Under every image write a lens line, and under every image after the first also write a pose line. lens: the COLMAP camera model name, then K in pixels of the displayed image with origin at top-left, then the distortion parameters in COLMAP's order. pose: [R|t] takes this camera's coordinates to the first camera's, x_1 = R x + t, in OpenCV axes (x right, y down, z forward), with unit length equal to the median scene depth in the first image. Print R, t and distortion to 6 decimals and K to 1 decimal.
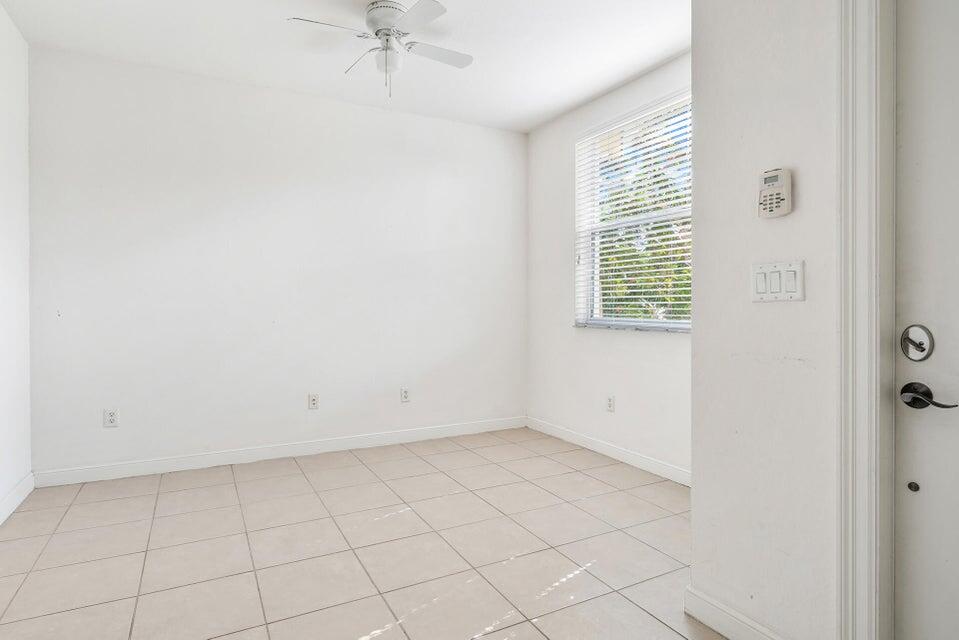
lens RADIAL K [[525.7, 0, 474.3], [0, 525.7, 310.5], [0, 0, 1]] dist [-0.003465, -0.001629]
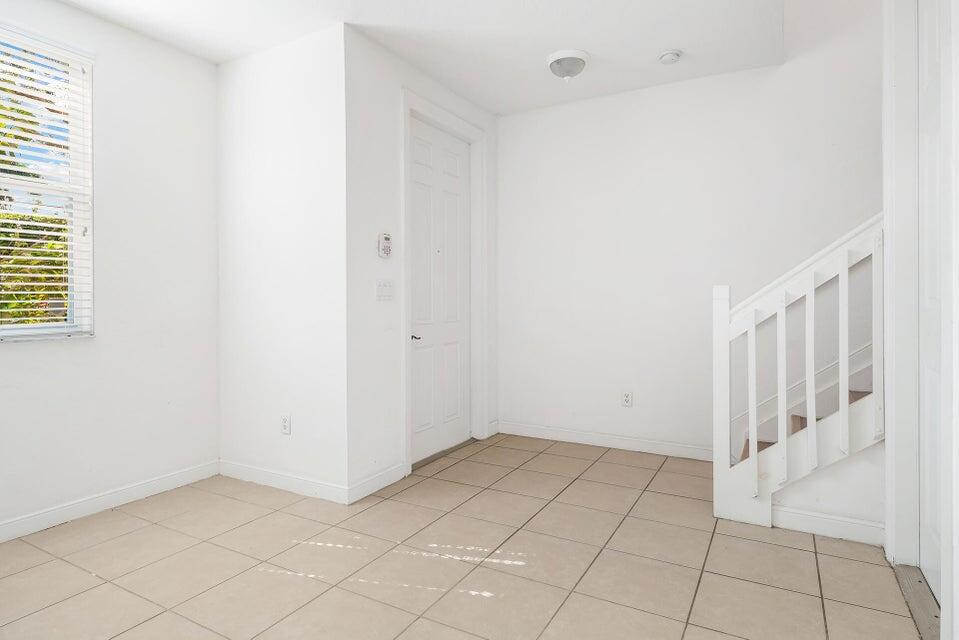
lens RADIAL K [[525.7, 0, 474.3], [0, 525.7, 310.5], [0, 0, 1]] dist [-0.003465, -0.001629]
pose [[-0.548621, -0.013238, 0.835966, -1.260165], [0.011290, 0.999666, 0.023240, -0.021925], [-0.835995, 0.022189, -0.548289, 1.800338]]
